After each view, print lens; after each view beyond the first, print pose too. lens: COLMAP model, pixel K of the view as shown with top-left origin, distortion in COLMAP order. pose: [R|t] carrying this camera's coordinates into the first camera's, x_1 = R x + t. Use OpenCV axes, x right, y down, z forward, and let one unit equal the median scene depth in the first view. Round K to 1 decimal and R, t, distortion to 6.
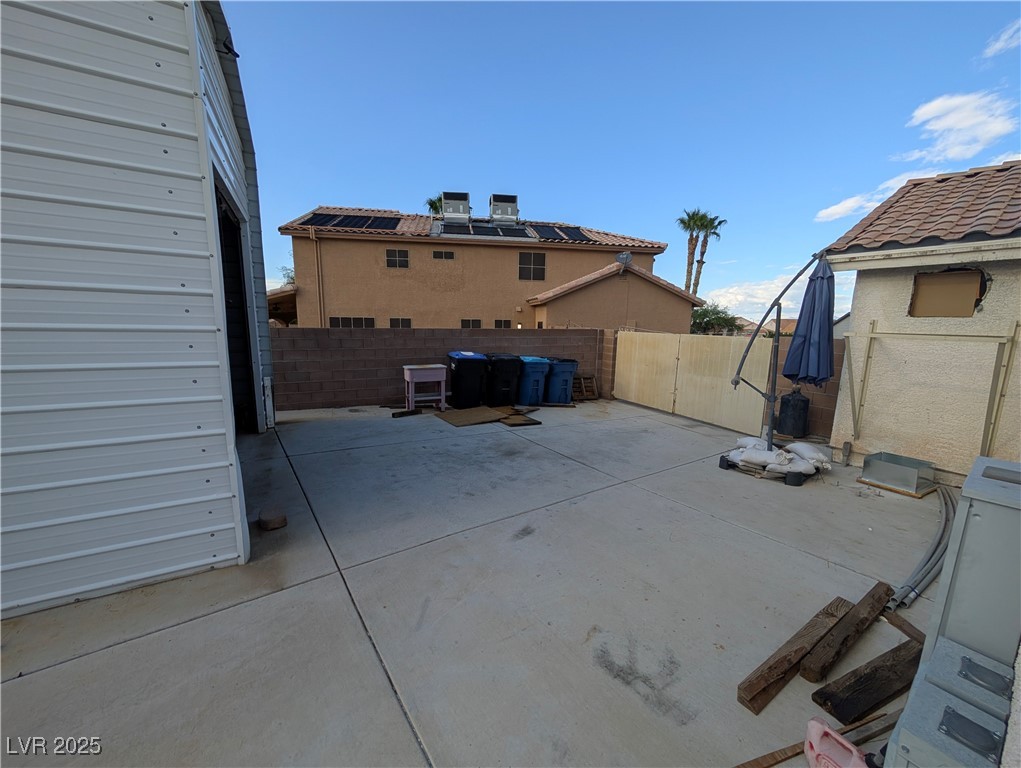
lens RADIAL K [[385.8, 0, 514.1], [0, 385.8, 380.7], [0, 0, 1]] dist [0.002470, 0.000319]
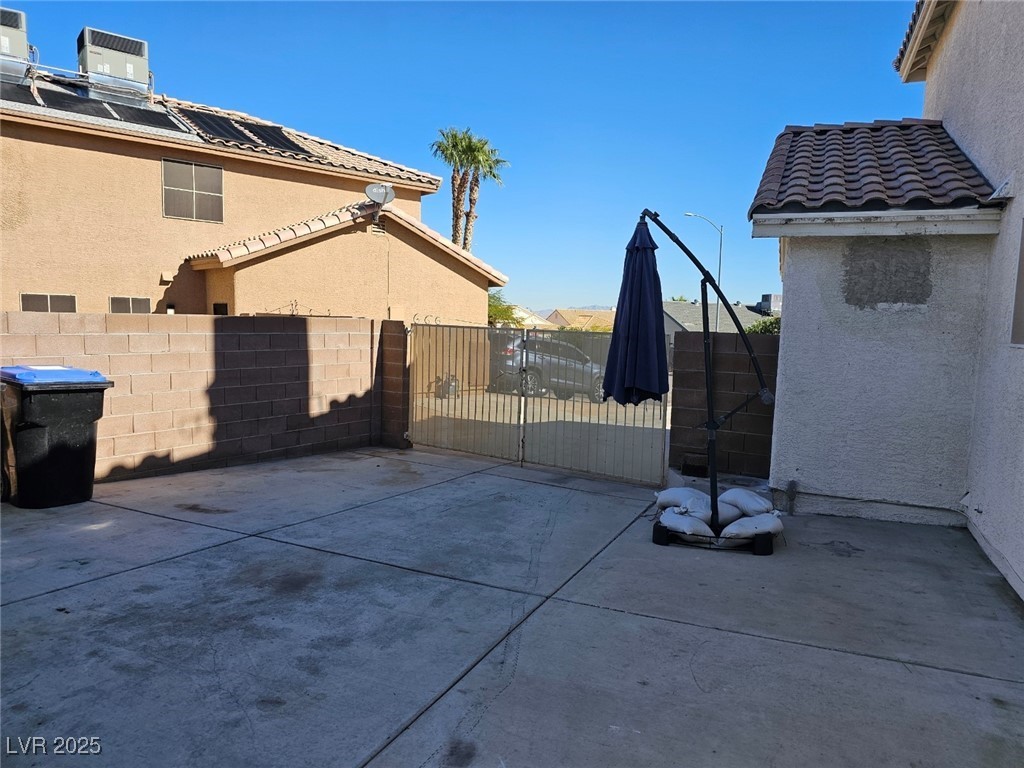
lens RADIAL K [[688.9, 0, 511.0], [0, 688.9, 380.7], [0, 0, 1]] dist [0.047675, -0.039079]
pose [[0.862976, -0.036471, 0.503928, -0.206387], [0.060807, 0.997639, -0.031929, -0.010788], [-0.501573, 0.058197, 0.863155, 0.159241]]
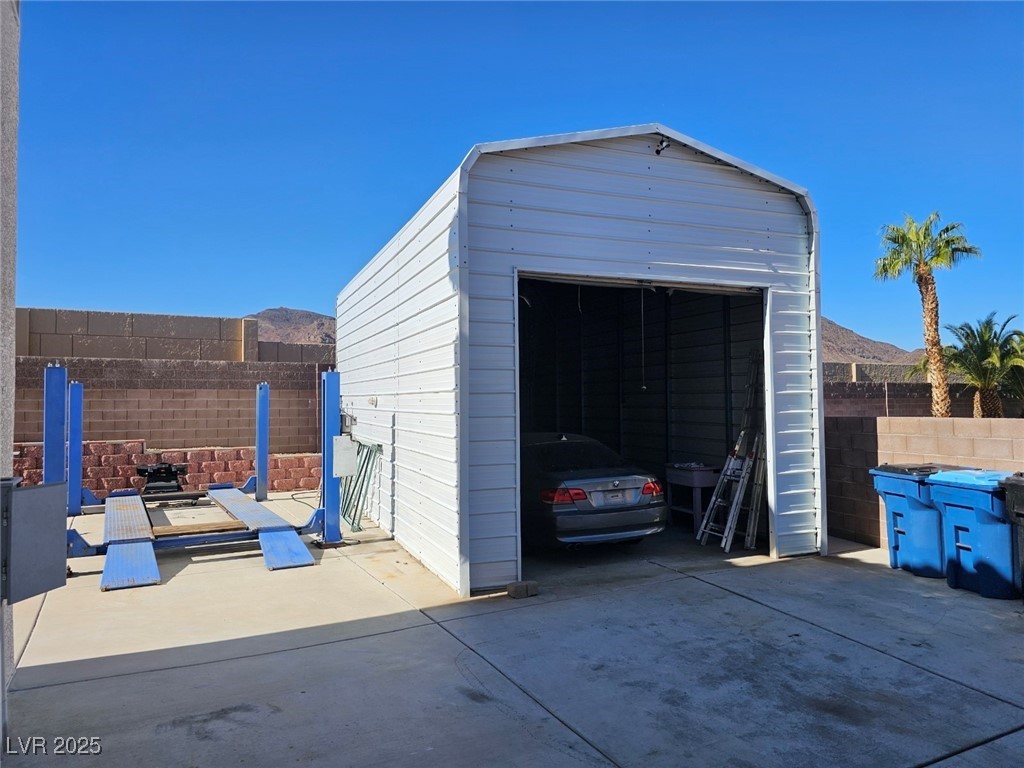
lens RADIAL K [[688.9, 0, 518.8], [0, 688.9, 380.0], [0, 0, 1]] dist [0.047675, -0.039079]
pose [[-0.117260, -0.055647, -0.991541, 0.866379], [-0.142907, 0.988983, -0.038603, -0.094625], [0.982765, 0.137172, -0.123920, 0.758638]]
